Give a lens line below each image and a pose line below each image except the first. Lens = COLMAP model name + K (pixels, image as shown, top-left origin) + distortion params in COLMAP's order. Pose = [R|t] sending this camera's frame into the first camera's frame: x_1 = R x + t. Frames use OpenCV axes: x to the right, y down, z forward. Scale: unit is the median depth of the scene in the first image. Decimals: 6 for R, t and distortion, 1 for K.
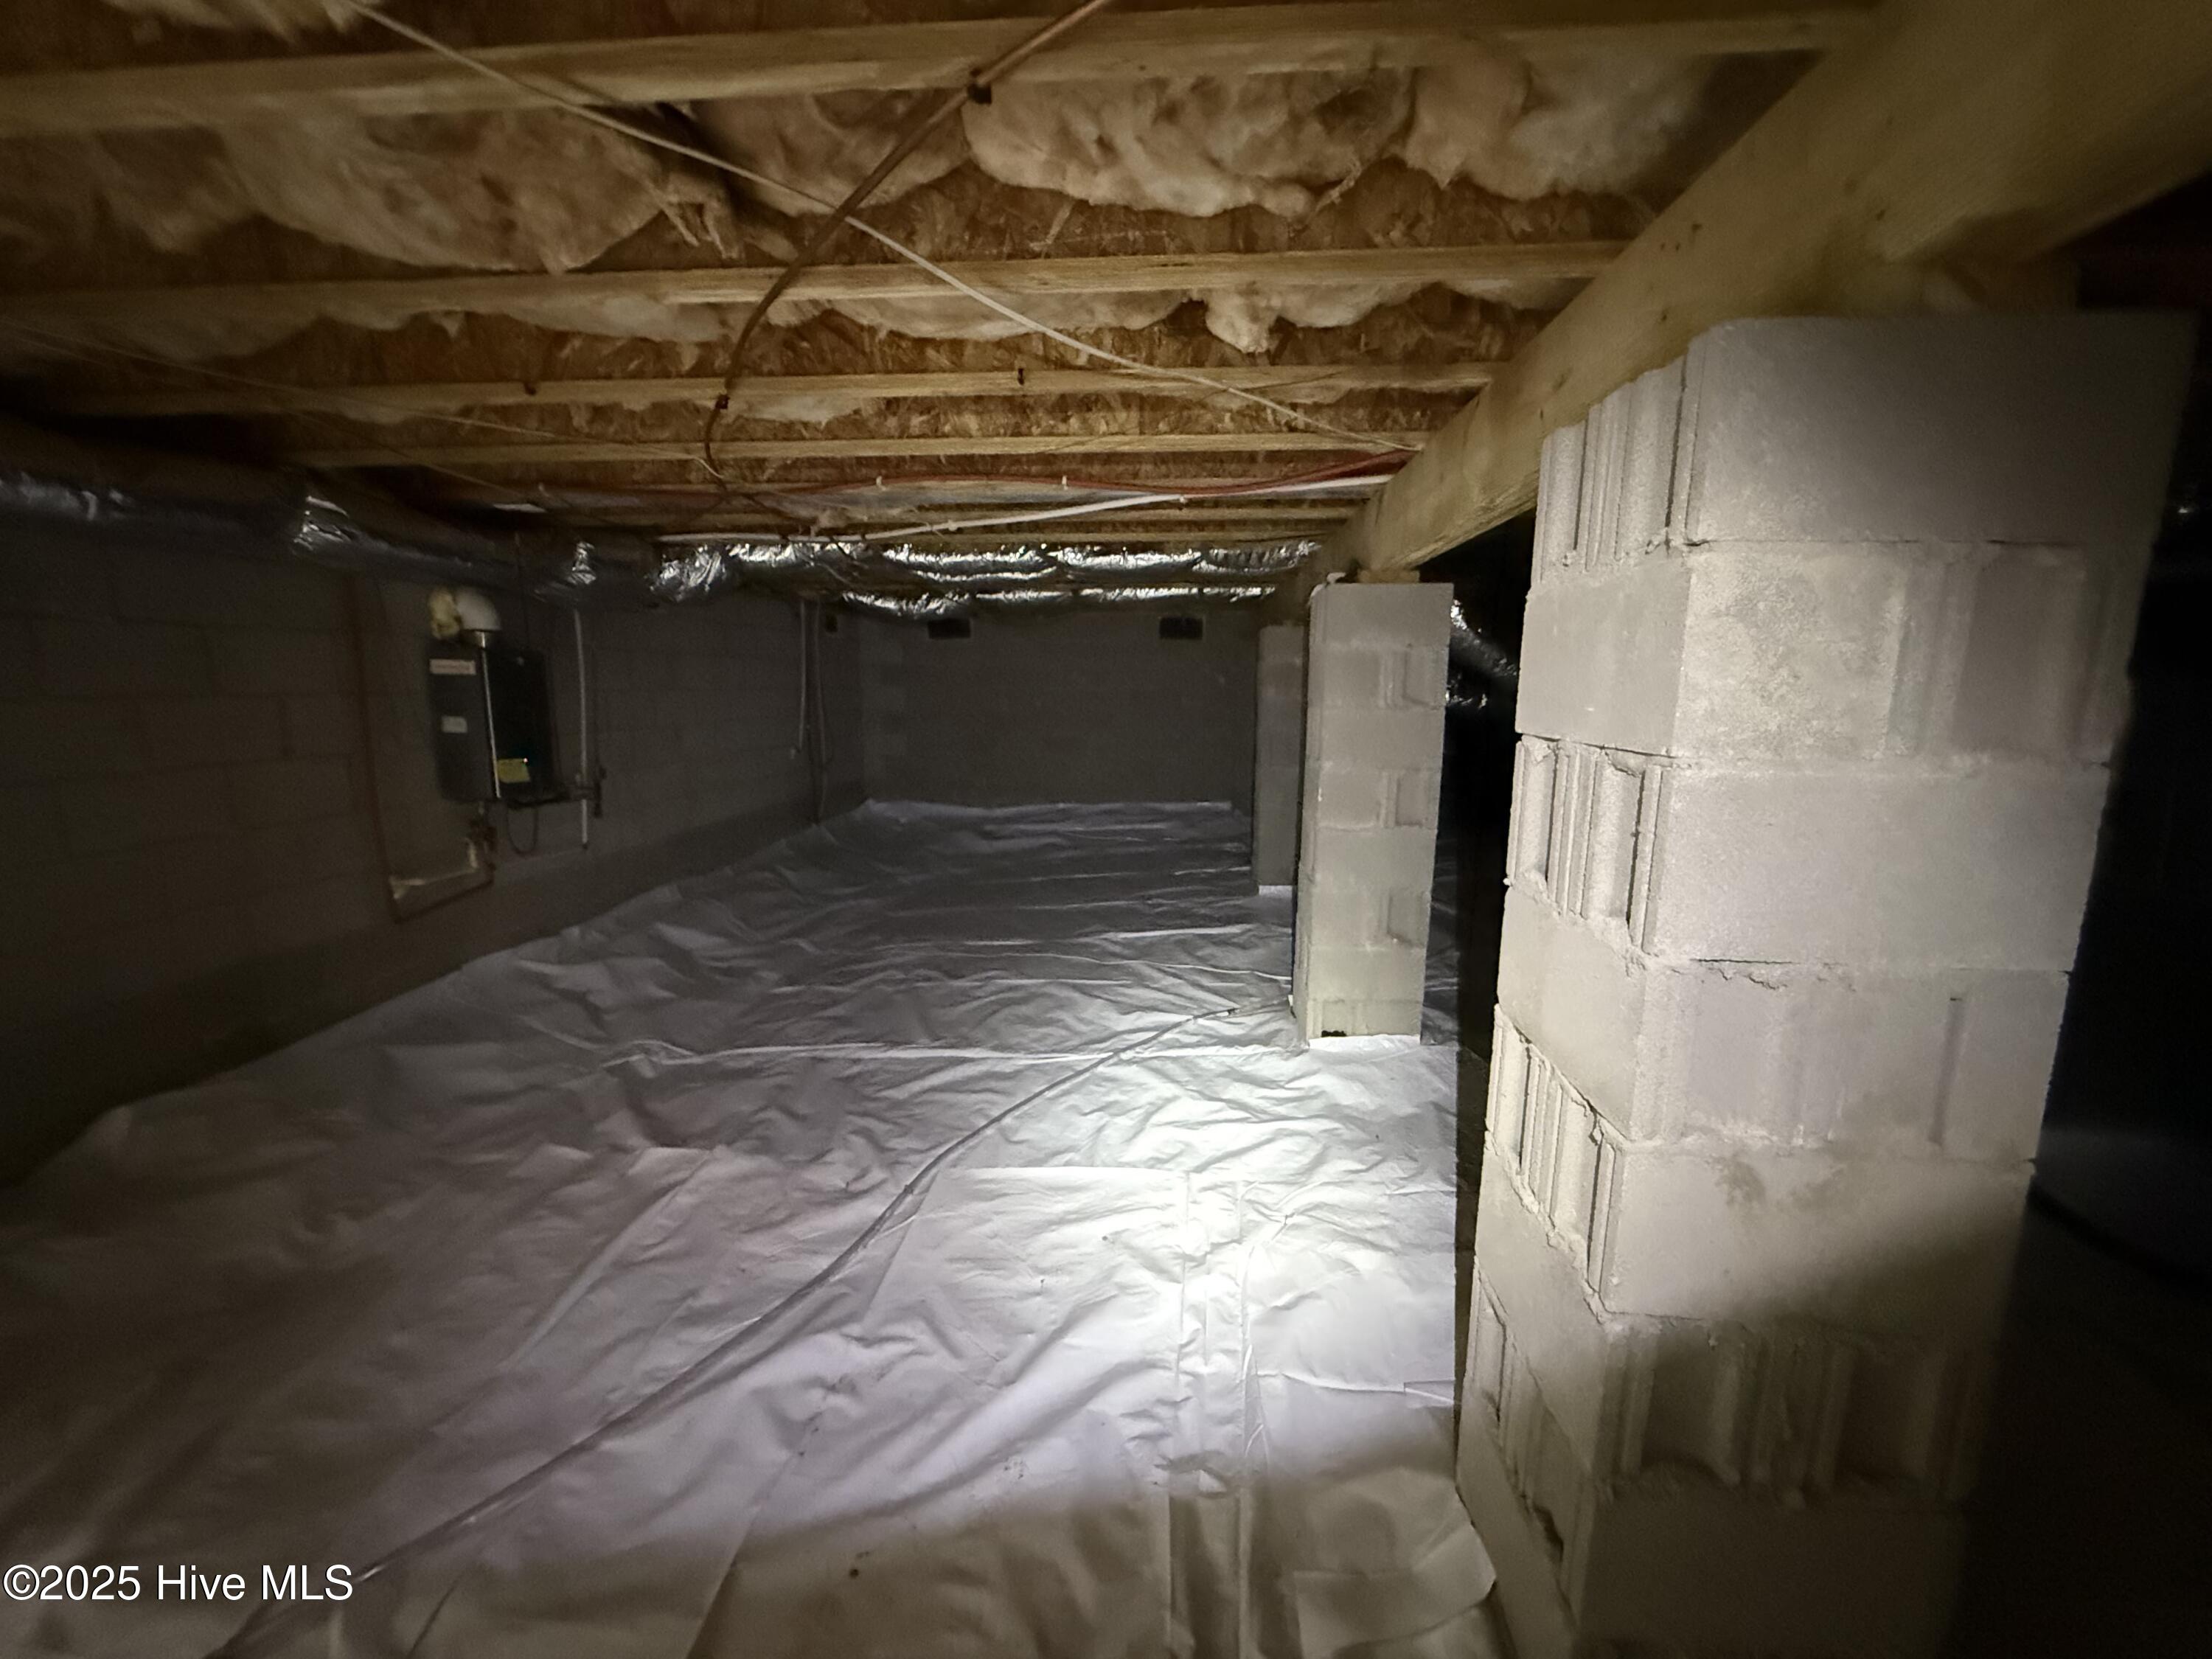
lens RADIAL K [[876.4, 0, 1106.0], [0, 876.4, 829.5], [0, 0, 1]] dist [-0.010151, 0.000330]
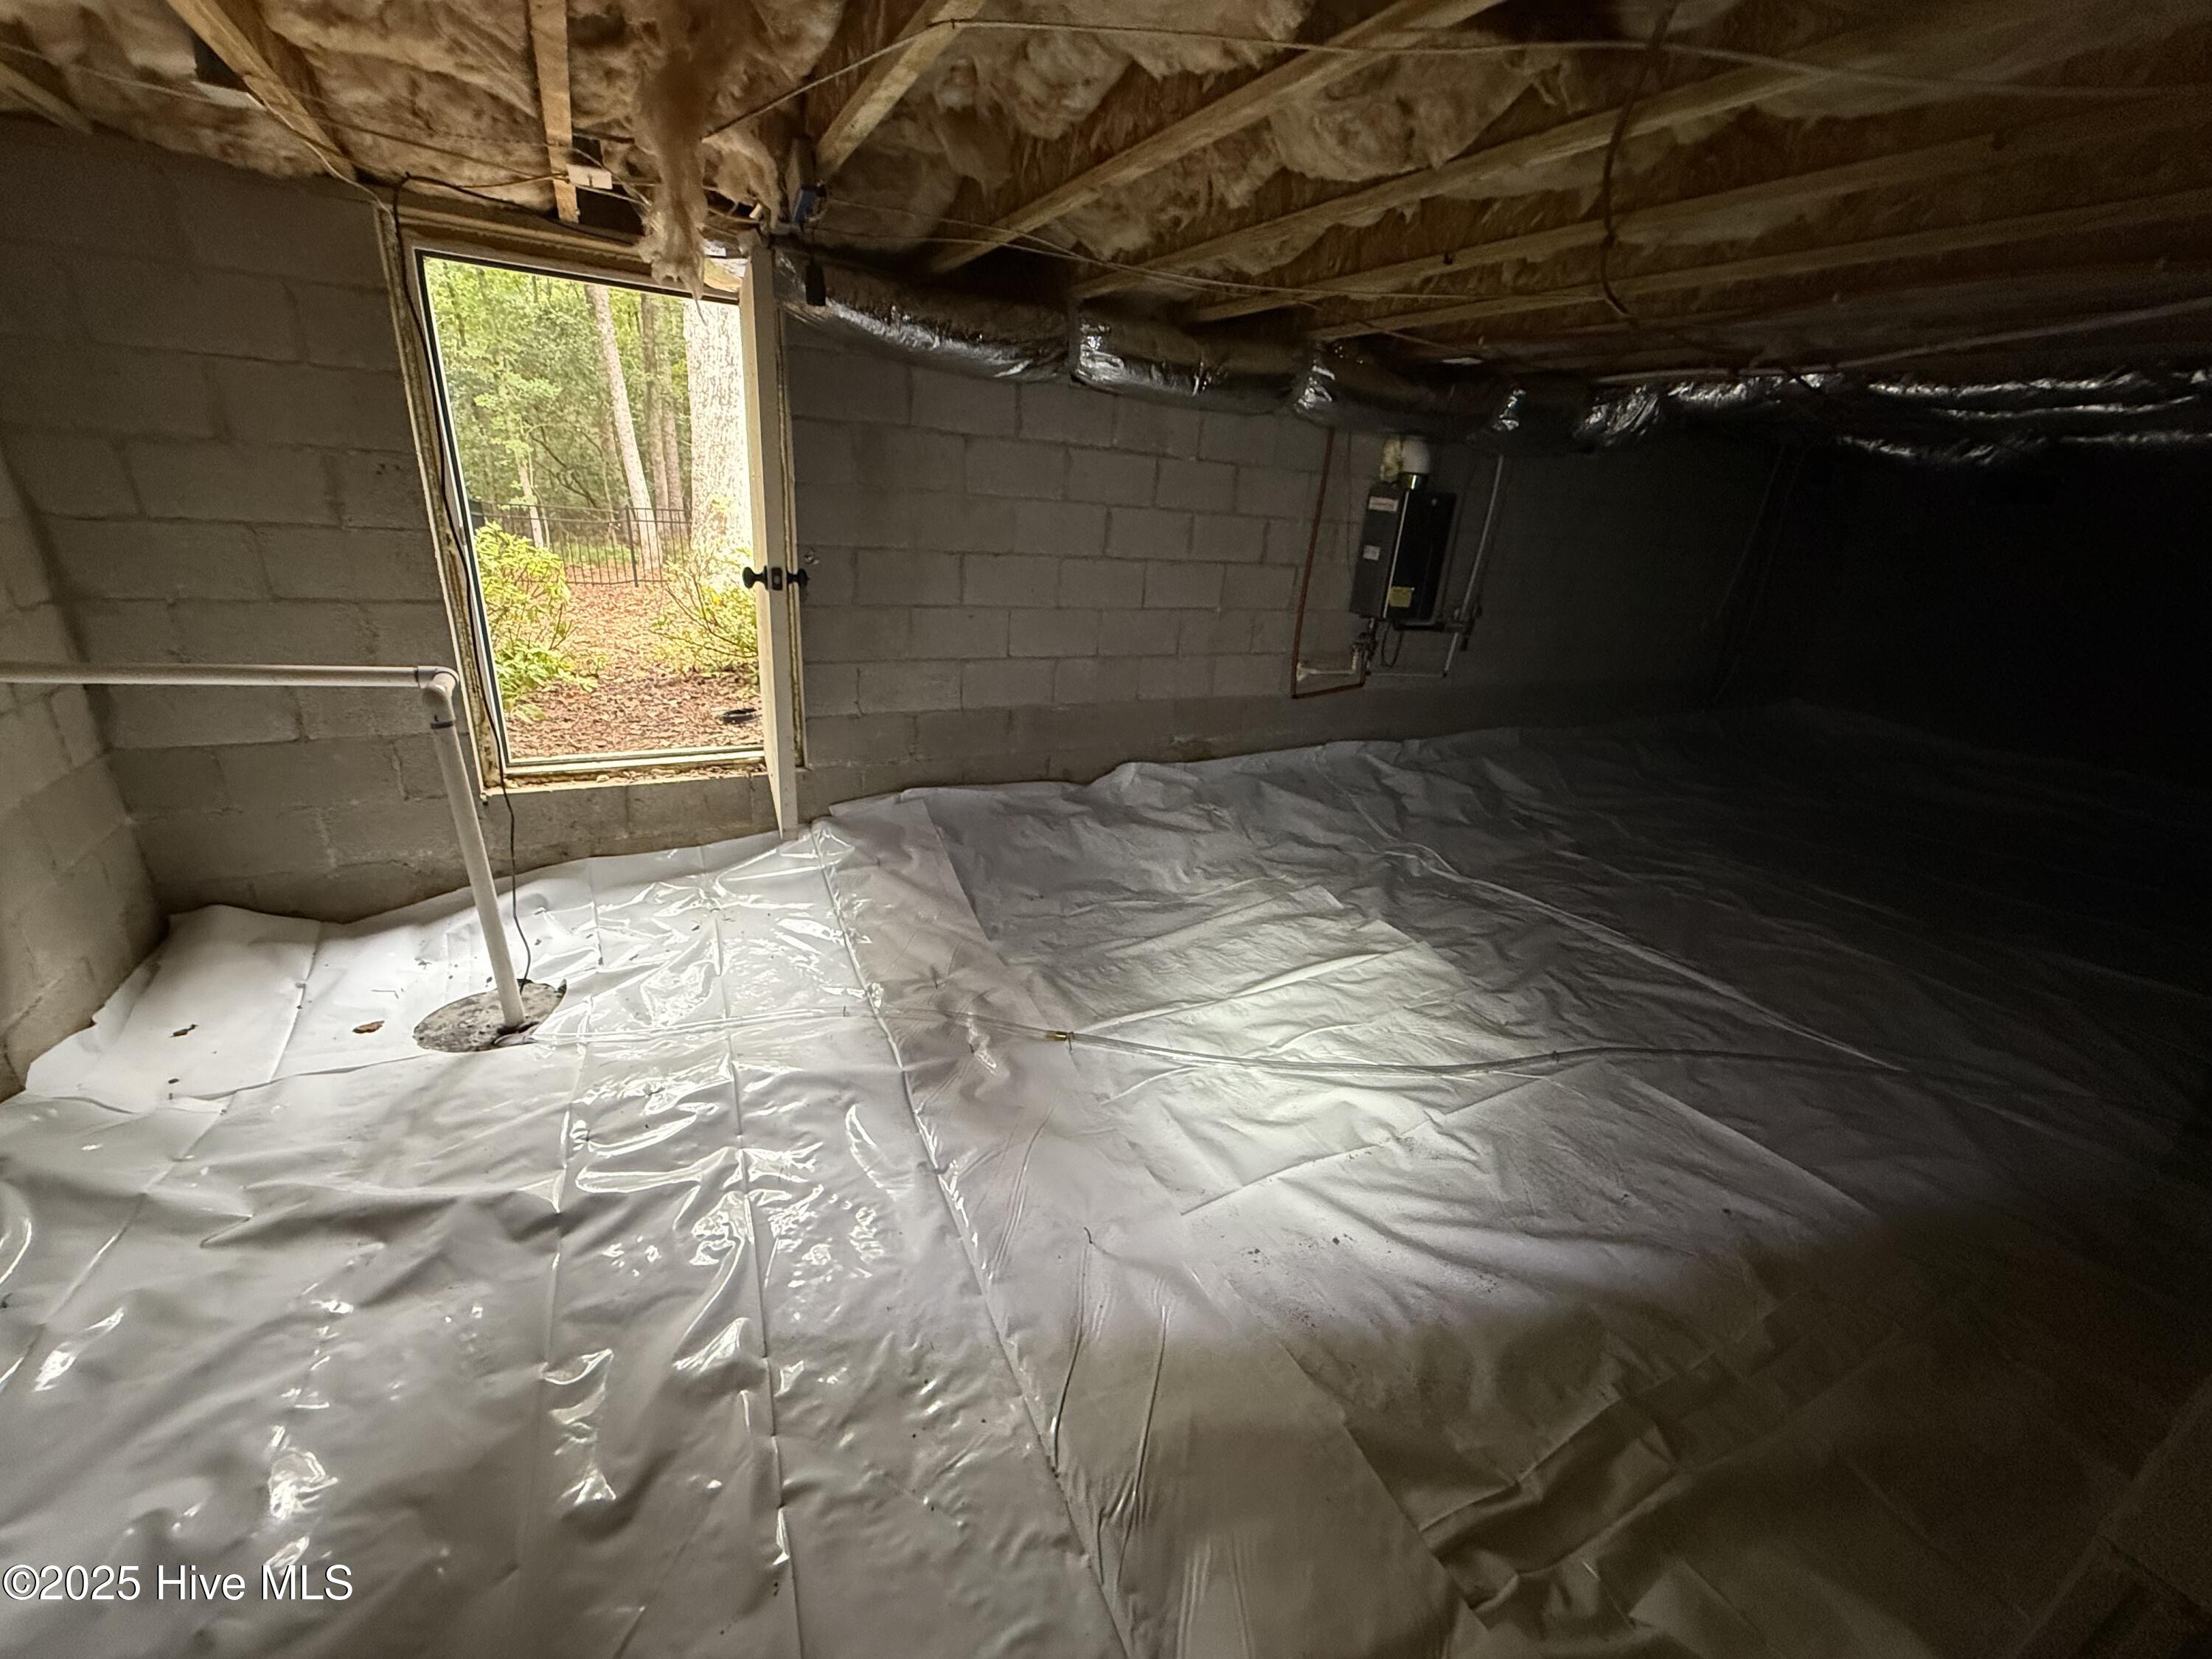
lens RADIAL K [[876.4, 0, 1106.0], [0, 876.4, 829.5], [0, 0, 1]] dist [-0.010151, 0.000330]
pose [[0.540641, 0.334853, -0.771739, 0.148446], [-0.205652, 0.942141, 0.264720, -0.001223], [0.815730, 0.015592, 0.578223, -0.021633]]
